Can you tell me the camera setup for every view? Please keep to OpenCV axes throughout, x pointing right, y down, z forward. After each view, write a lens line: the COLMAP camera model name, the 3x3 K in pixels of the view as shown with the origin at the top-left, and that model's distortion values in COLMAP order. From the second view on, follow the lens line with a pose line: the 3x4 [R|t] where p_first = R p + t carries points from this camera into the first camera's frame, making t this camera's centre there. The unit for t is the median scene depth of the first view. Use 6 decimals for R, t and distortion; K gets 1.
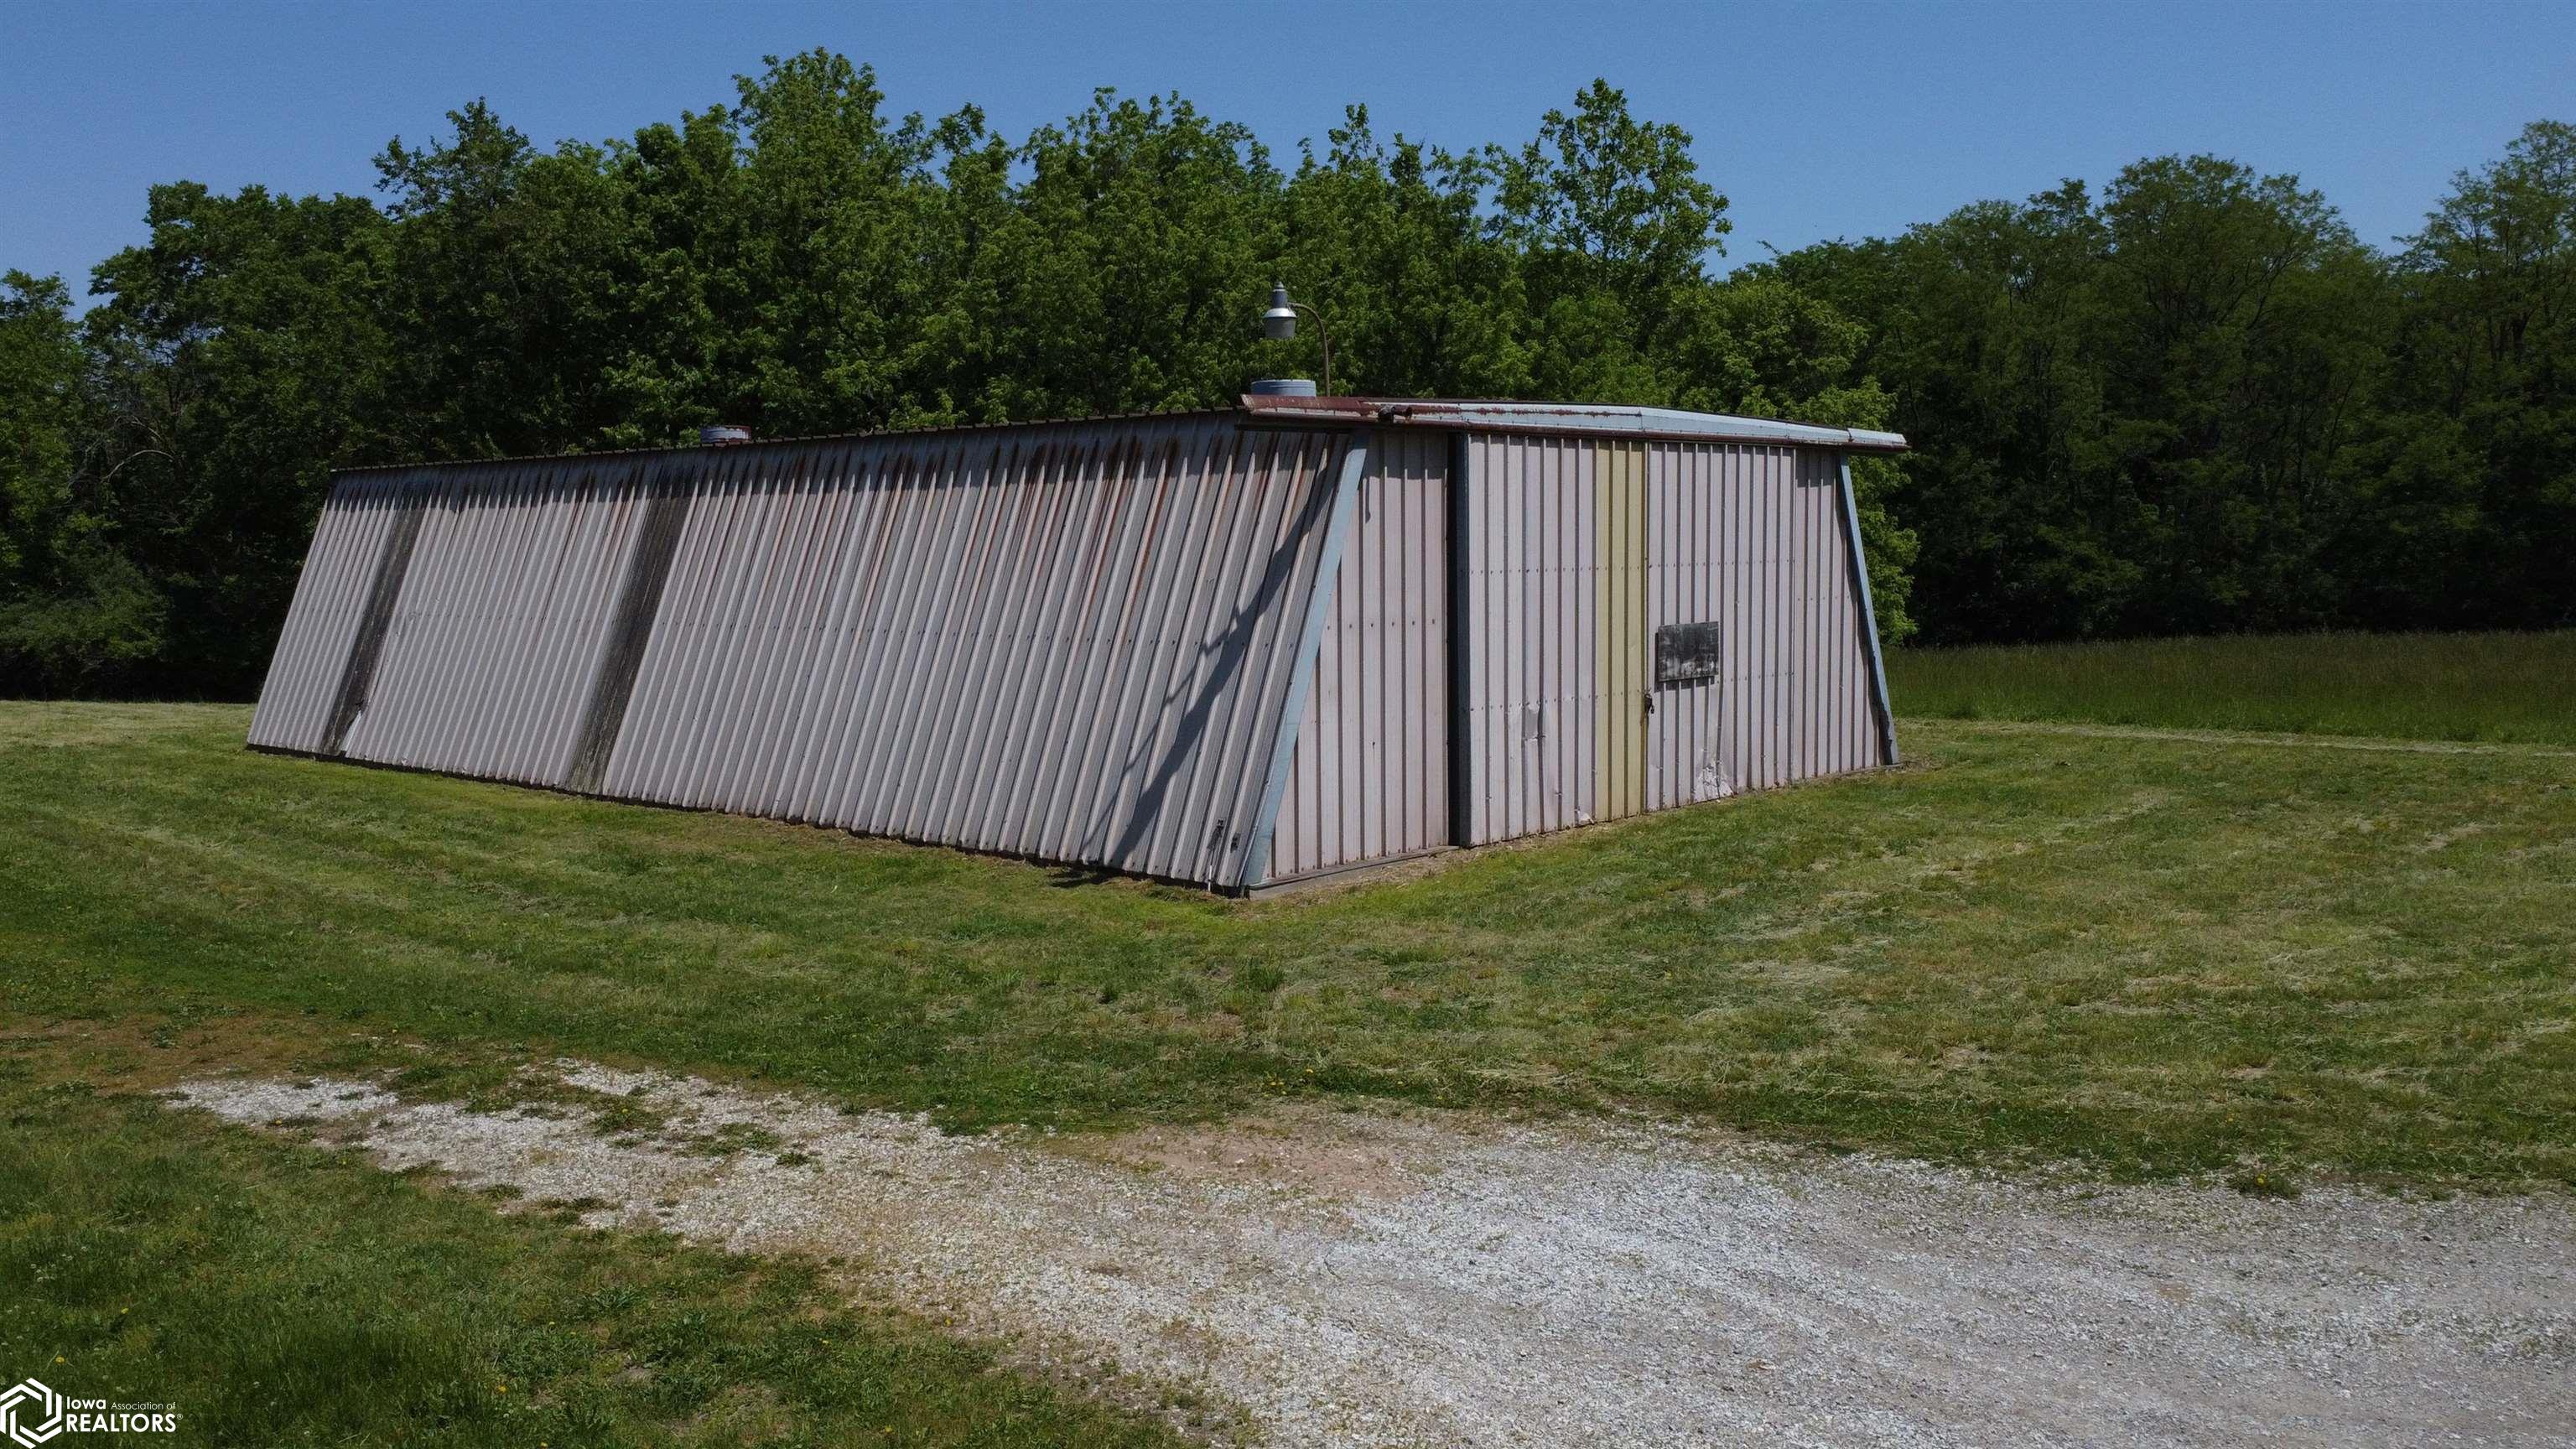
lens RADIAL K [[2106.3, 0, 1288.0], [0, 2106.3, 724.5], [0, 0, 1]] dist [0.013043, -0.004933]
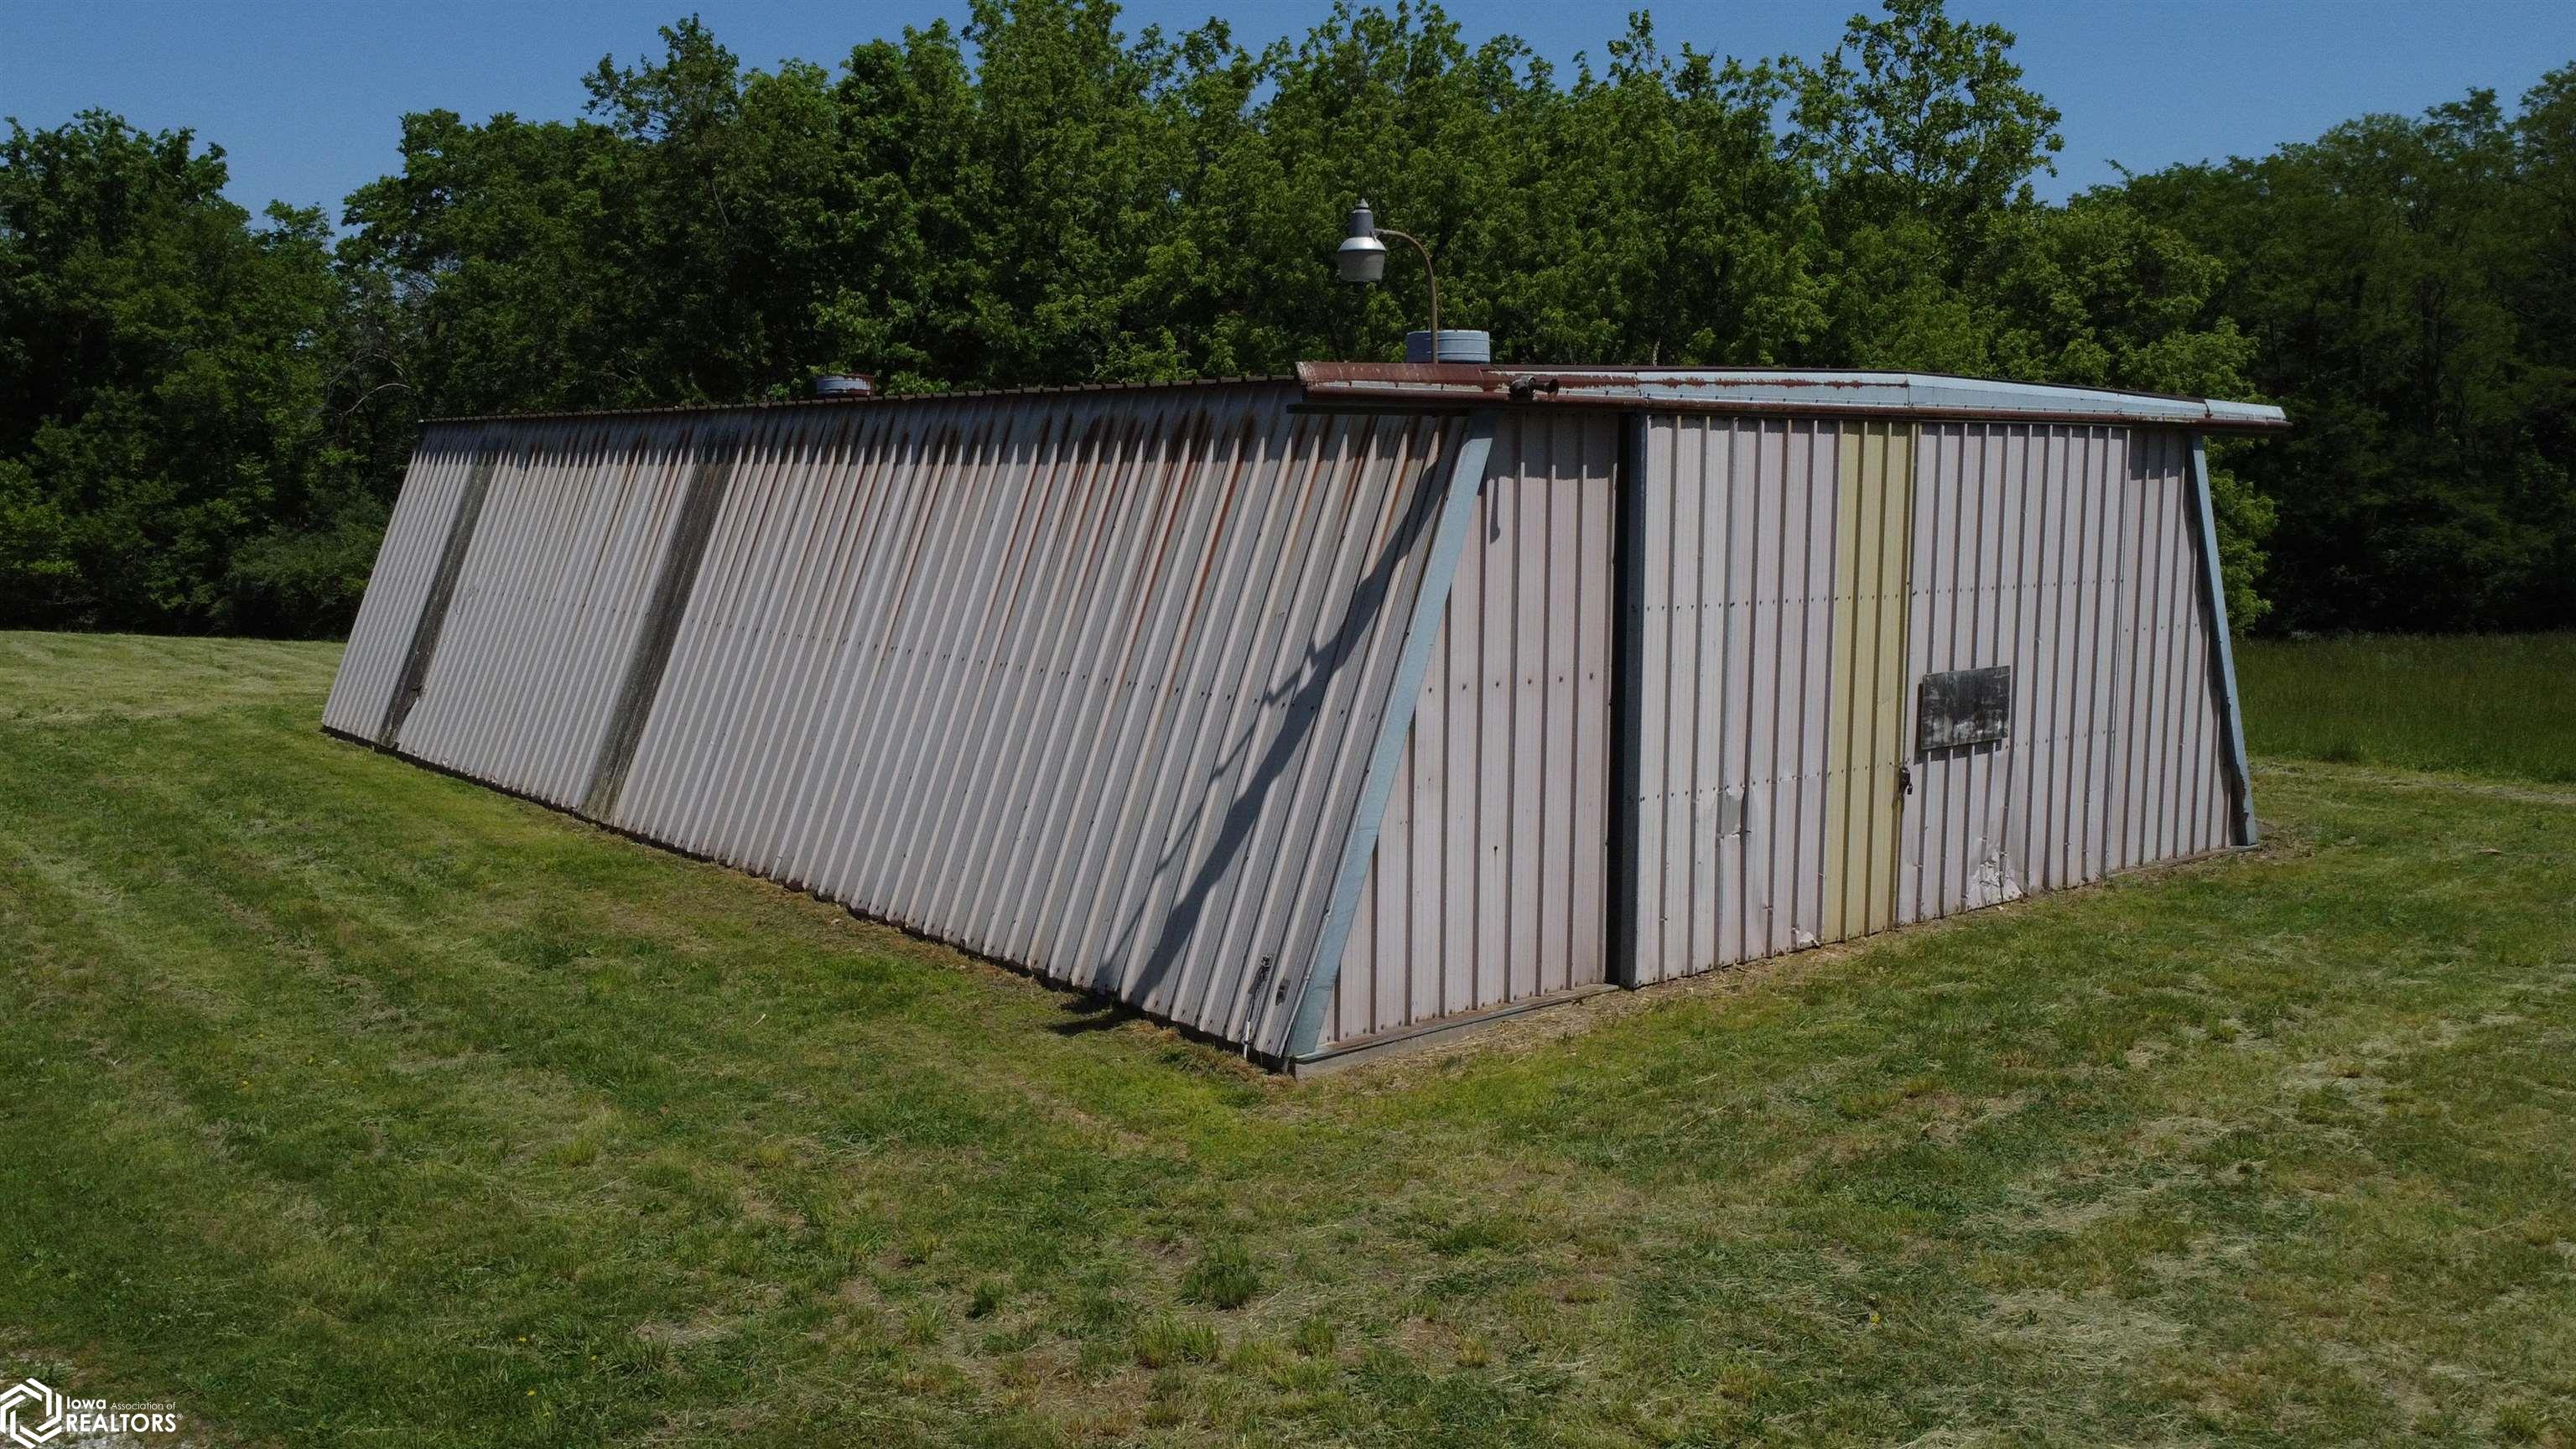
lens RADIAL K [[2106.3, 0, 1288.0], [0, 2106.3, 724.5], [0, 0, 1]] dist [0.013043, -0.004933]
pose [[0.989784, 0.032078, -0.138922, 0.048375], [-0.027701, 0.999061, 0.033325, -0.038558], [0.139861, -0.029137, 0.989742, 0.197098]]
